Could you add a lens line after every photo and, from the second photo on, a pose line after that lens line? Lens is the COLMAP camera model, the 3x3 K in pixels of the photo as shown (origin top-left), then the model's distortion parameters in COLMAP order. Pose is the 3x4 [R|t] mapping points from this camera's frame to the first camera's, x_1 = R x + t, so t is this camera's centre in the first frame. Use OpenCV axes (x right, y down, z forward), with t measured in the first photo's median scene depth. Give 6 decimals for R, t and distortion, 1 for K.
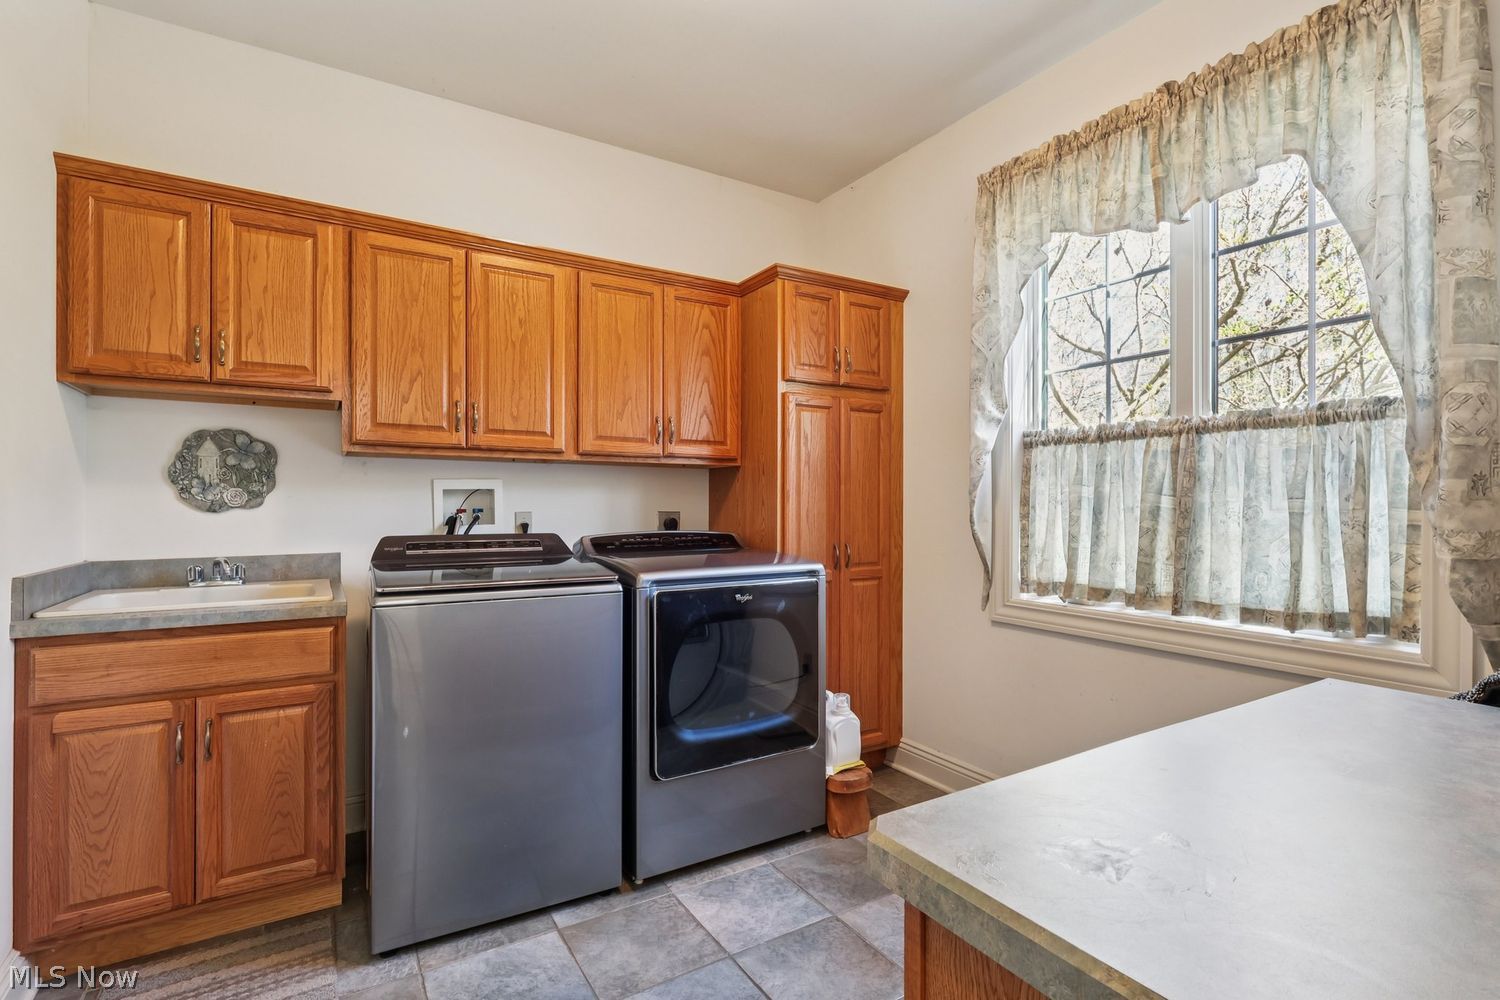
lens RADIAL K [[701.7, 0, 748.5], [0, 701.7, 507.2], [0, 0, 1]] dist [0.000345, -0.000077]
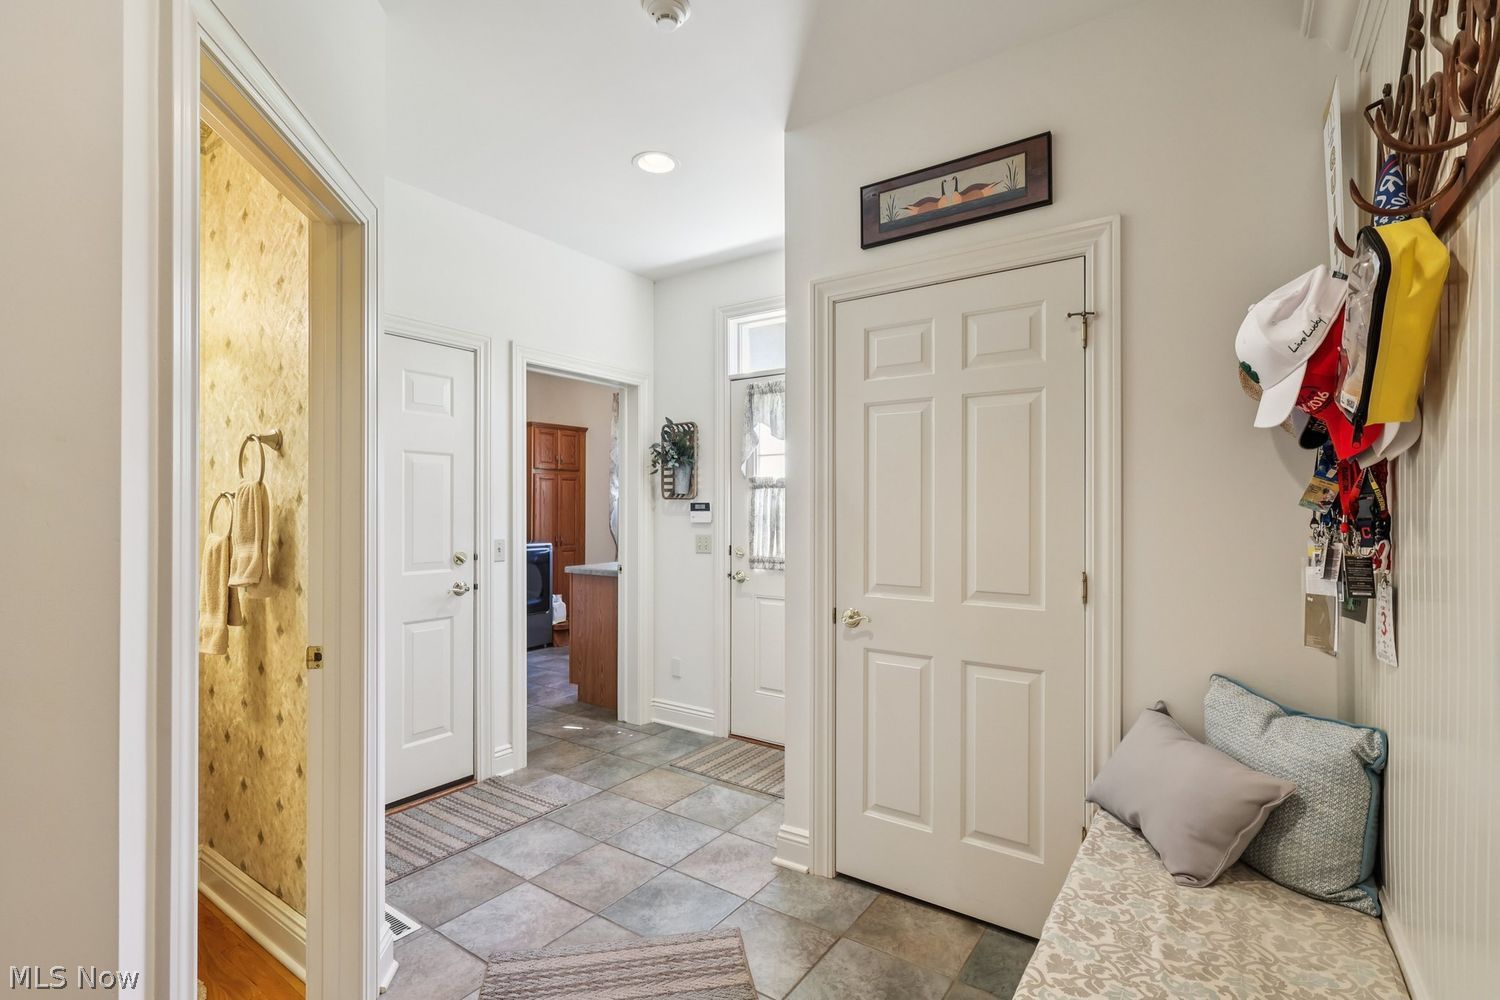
lens RADIAL K [[701.7, 0, 748.5], [0, 701.7, 507.2], [0, 0, 1]] dist [0.000345, -0.000077]
pose [[0.918598, 0.003312, 0.395179, -0.232096], [-0.002017, 0.999991, -0.003693, -0.040840], [-0.395188, 0.002595, 0.918597, -1.548547]]
